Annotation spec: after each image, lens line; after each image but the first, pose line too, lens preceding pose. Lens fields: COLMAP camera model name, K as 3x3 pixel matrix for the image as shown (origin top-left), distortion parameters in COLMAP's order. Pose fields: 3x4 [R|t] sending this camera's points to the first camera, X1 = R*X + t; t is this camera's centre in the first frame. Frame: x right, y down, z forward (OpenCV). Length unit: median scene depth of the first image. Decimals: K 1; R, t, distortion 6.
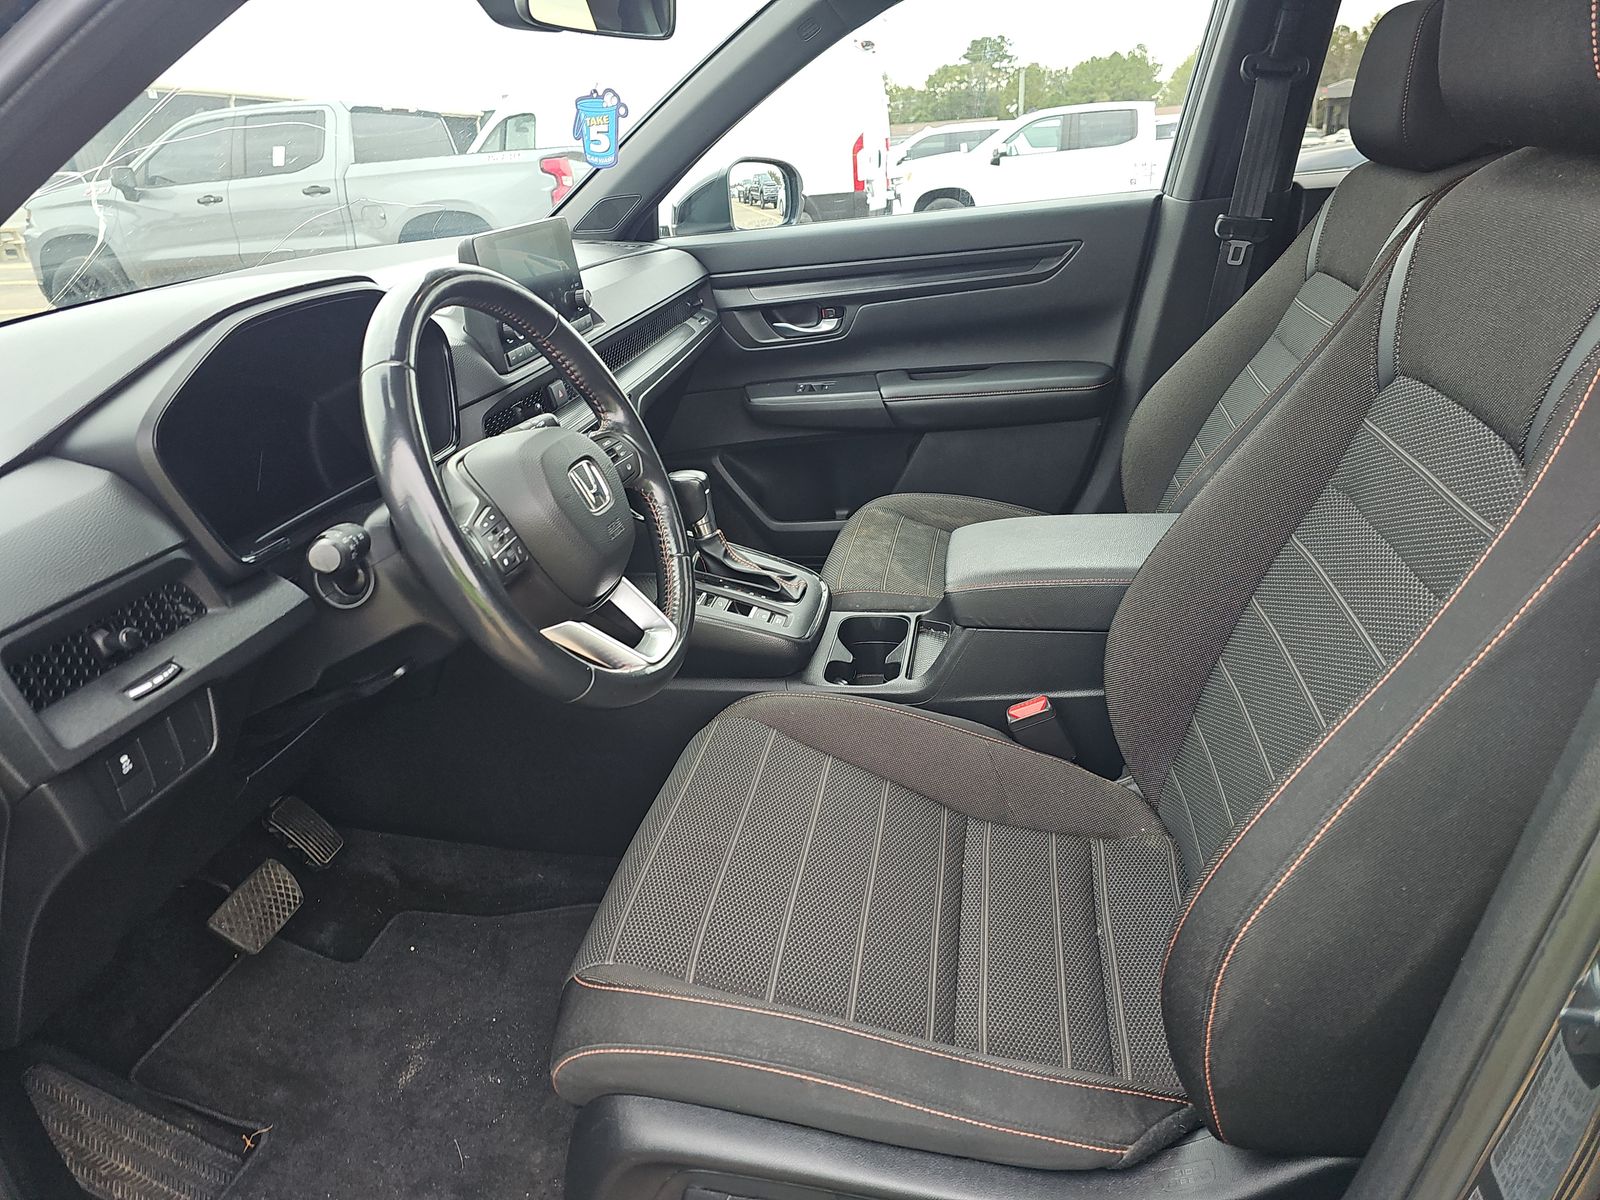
lens RADIAL K [[1034.4, 0, 800.0], [0, 1034.4, 600.0], [0, 0, 1]] dist [0.059681, -0.062406]
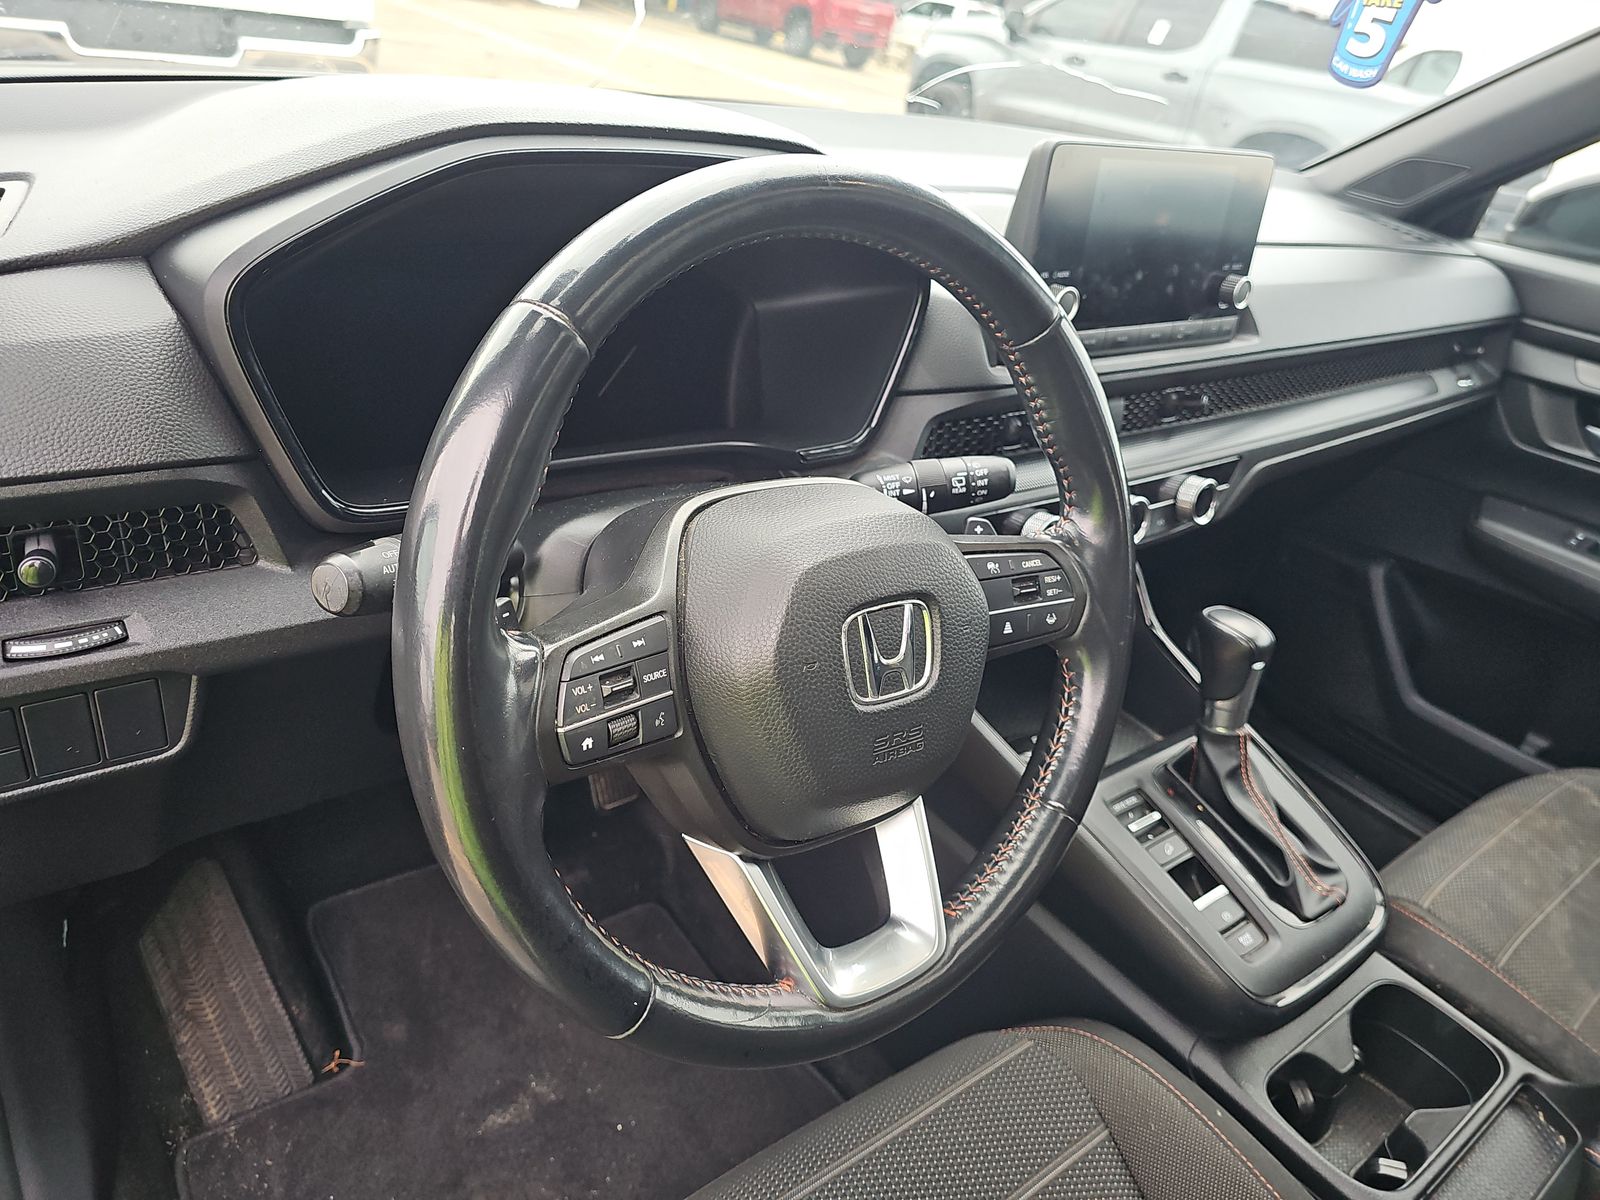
lens RADIAL K [[1094.8, 0, 765.8], [0, 1094.8, 586.7], [0, 0, 1]] dist [0.061736, -0.072408]
pose [[0.715936, 0.475508, -0.511202, 0.008273], [-0.450358, 0.874041, 0.182289, -0.131227], [0.533492, 0.099717, 0.839907, 0.324036]]
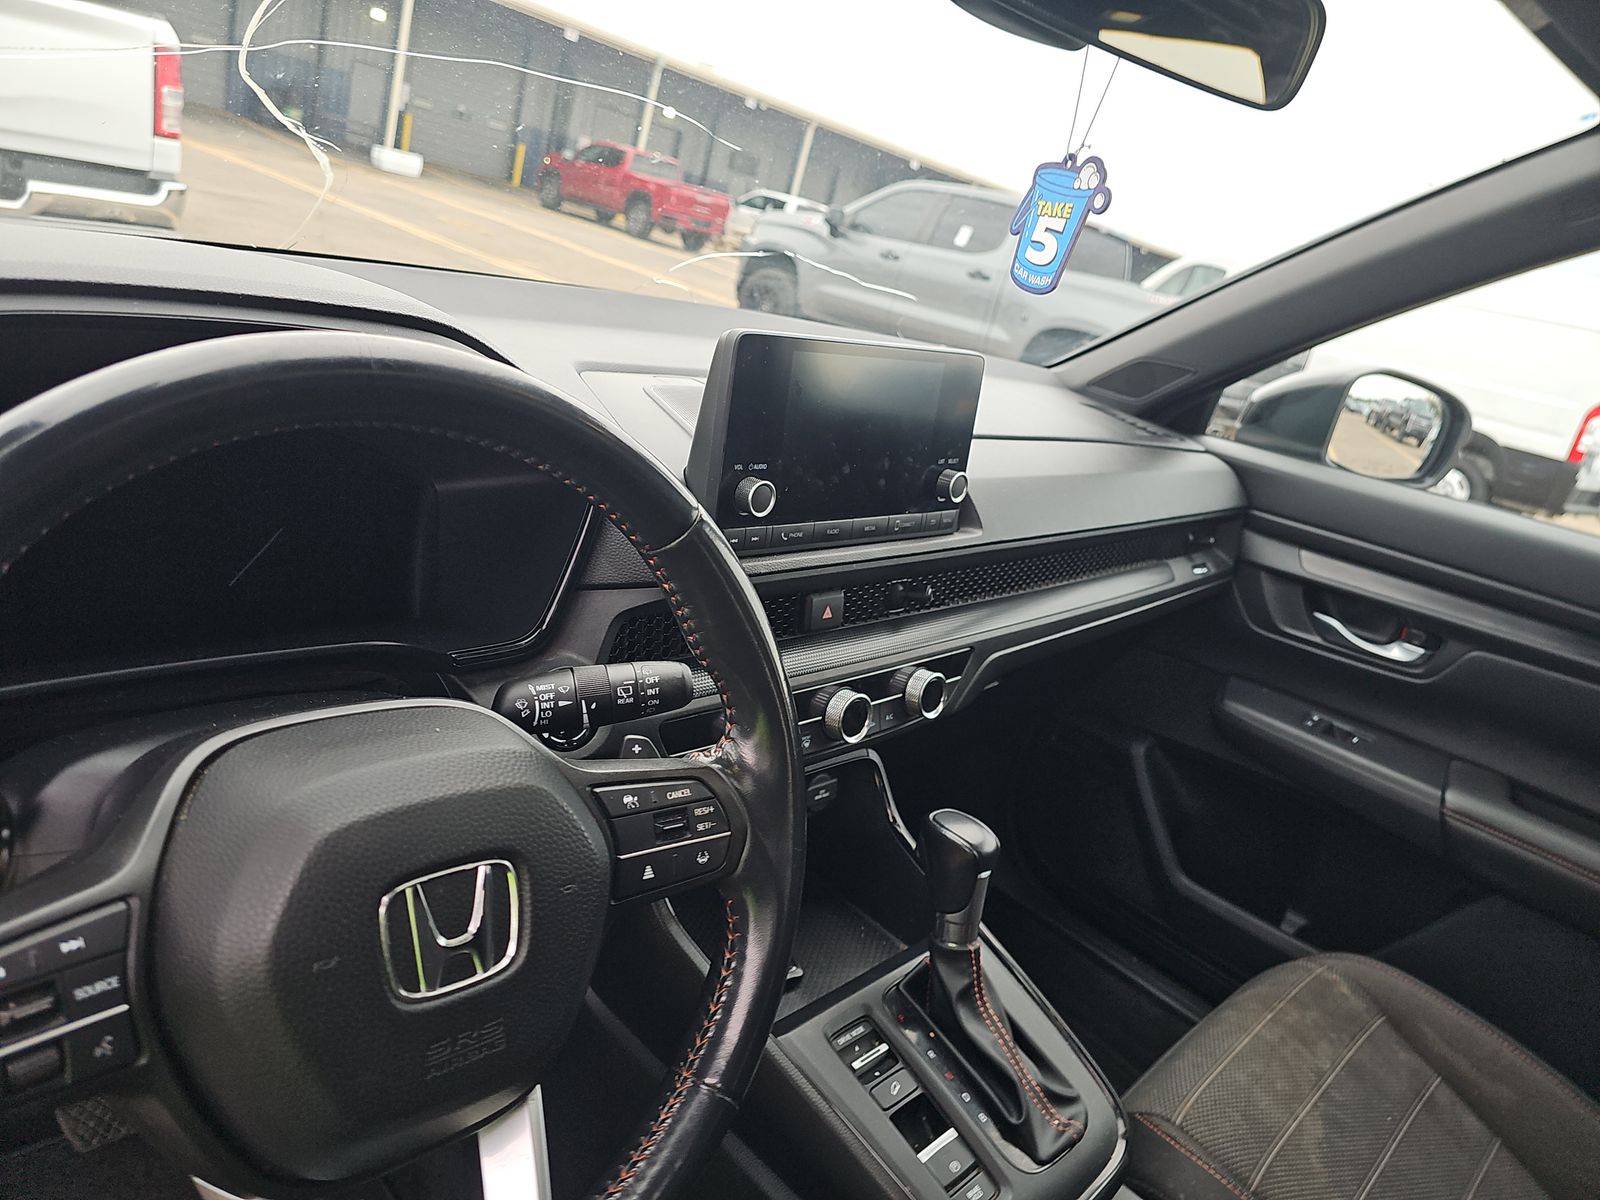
lens RADIAL K [[1092.9, 0, 768.6], [0, 1092.9, 604.1], [0, 0, 1]] dist [0.086451, -0.107414]
pose [[0.788908, 0.414158, -0.453980, 0.025181], [-0.464568, 0.885537, 0.000553, -0.177277], [0.402245, 0.210469, 0.891012, 0.400714]]
